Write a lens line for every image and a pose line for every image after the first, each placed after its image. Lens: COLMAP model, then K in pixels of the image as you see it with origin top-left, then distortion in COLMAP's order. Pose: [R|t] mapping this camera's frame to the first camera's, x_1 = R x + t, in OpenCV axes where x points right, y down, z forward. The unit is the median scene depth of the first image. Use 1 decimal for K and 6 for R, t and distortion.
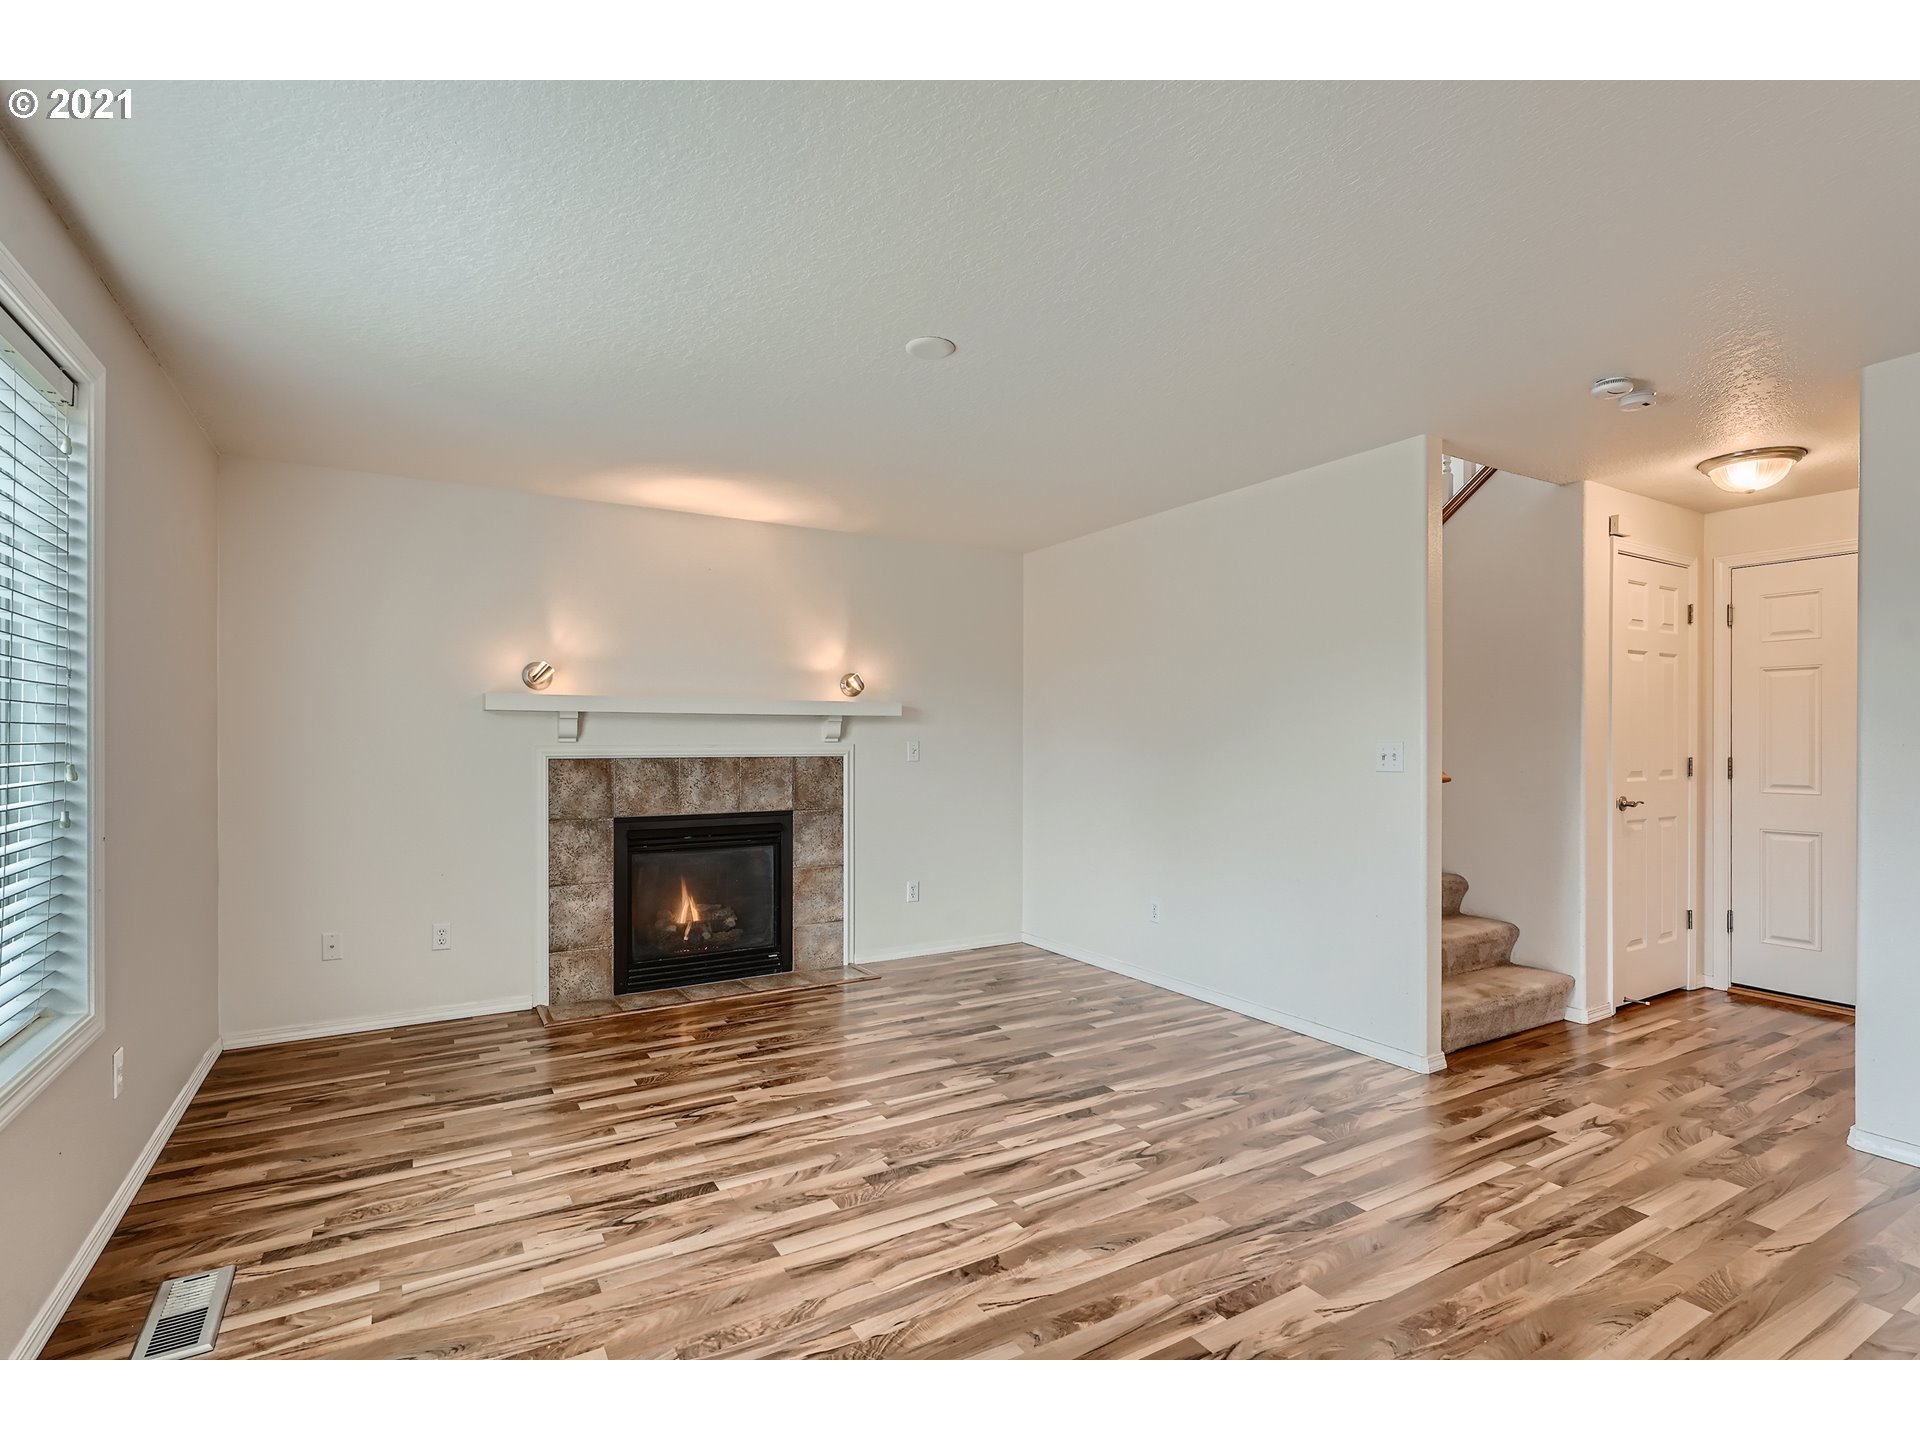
lens RADIAL K [[927.4, 0, 959.8], [0, 927.4, 737.9], [0, 0, 1]] dist [-0.003568, 0.002439]
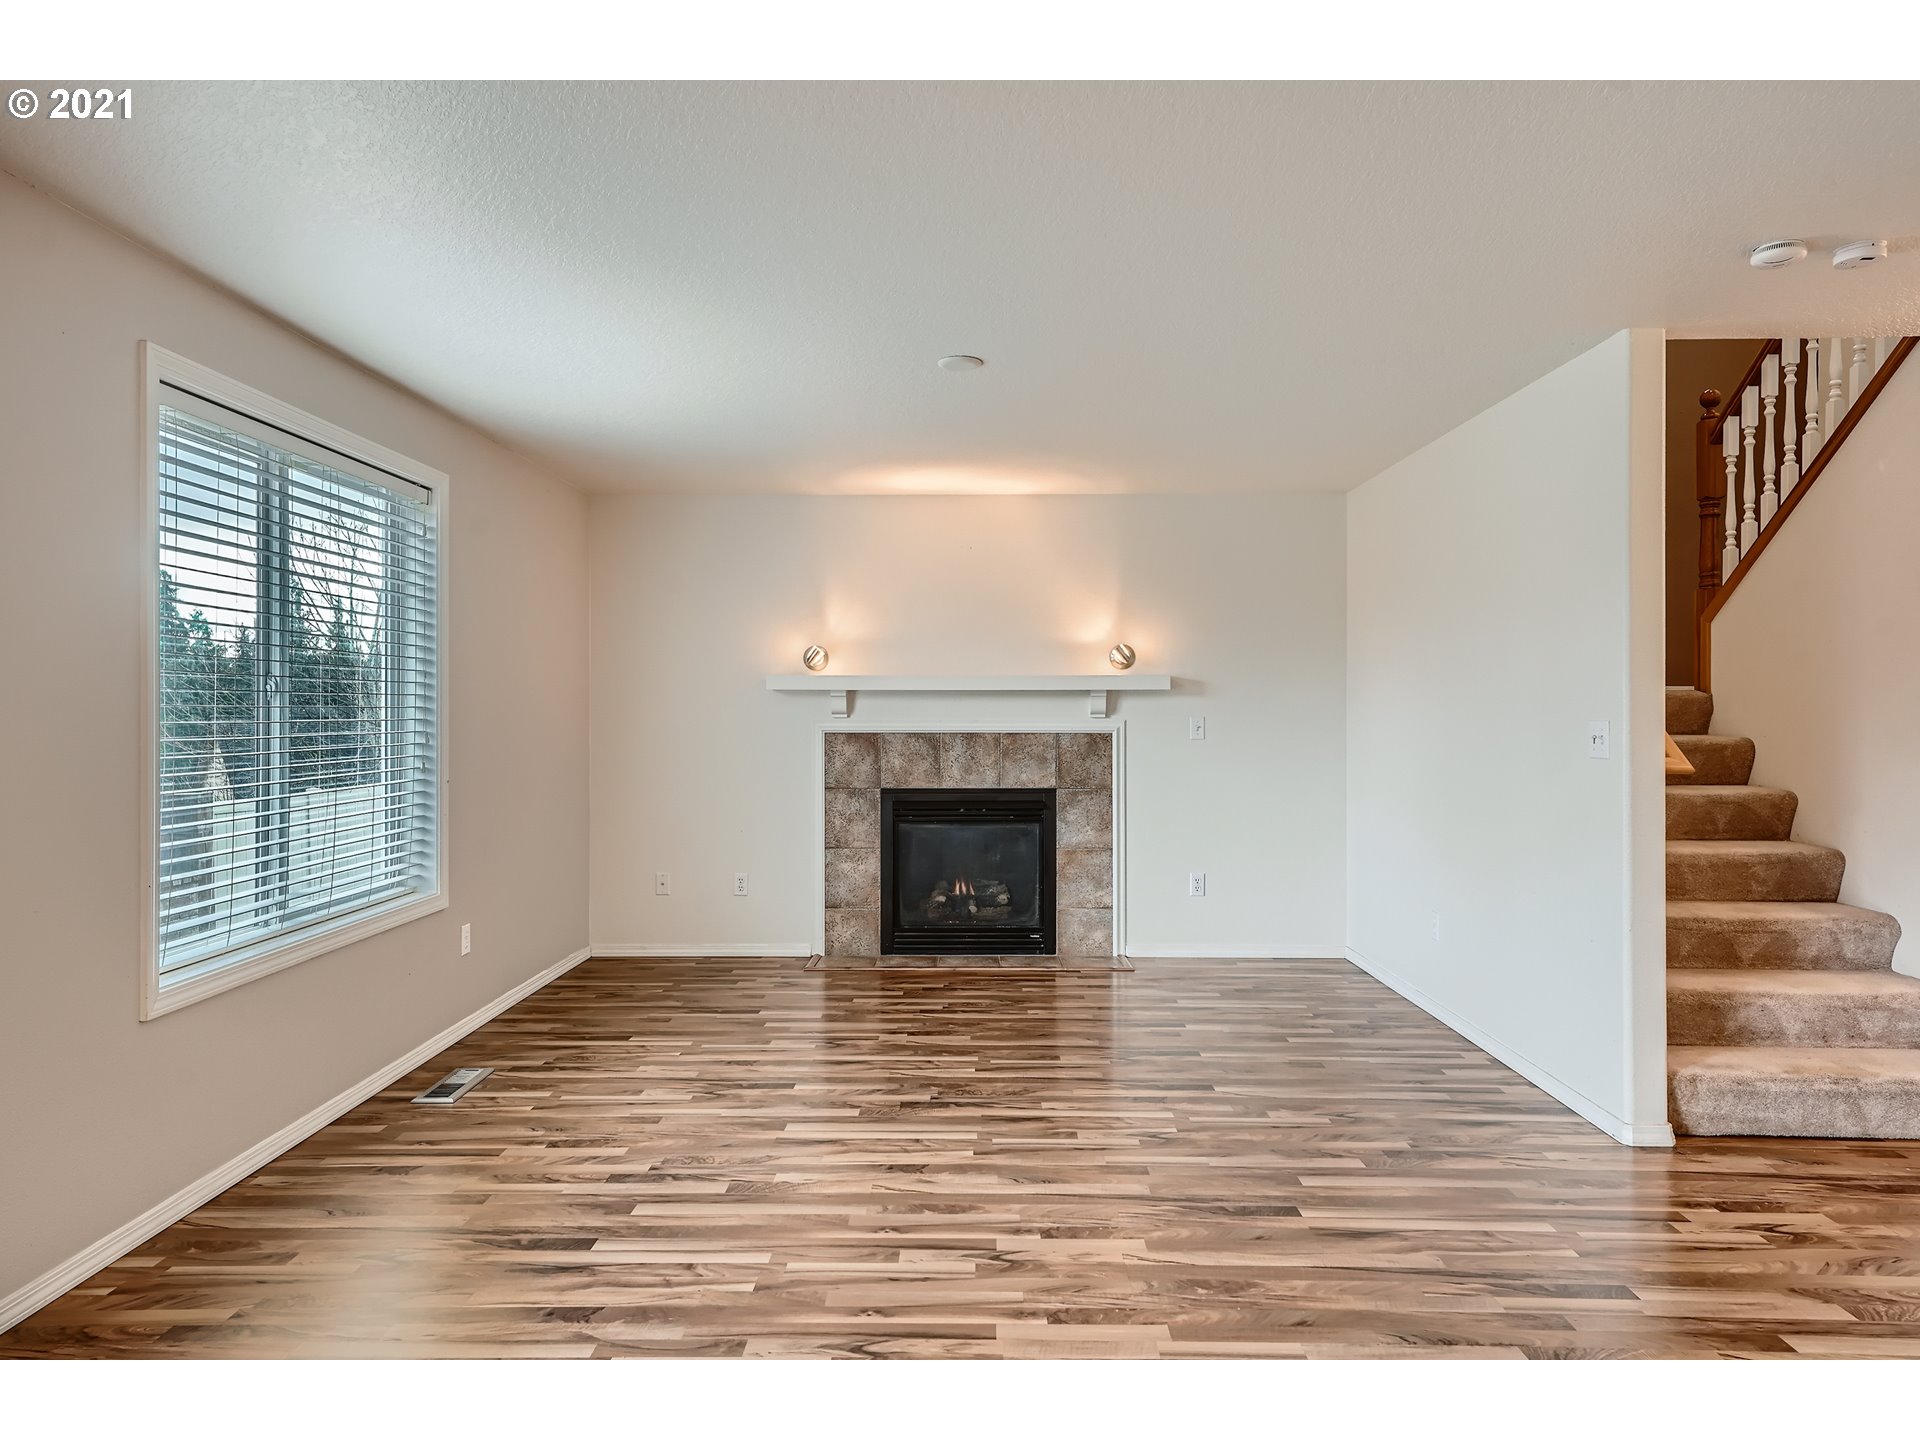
lens RADIAL K [[1190.6, 0, 960.6], [0, 1190.6, 703.8], [0, 0, 1]] dist [0.029277, -0.000373]
pose [[0.852554, -0.003533, -0.522627, 0.417992], [0.000675, 0.999984, -0.005659, -0.003538], [0.522638, 0.004472, 0.852543, -0.123369]]
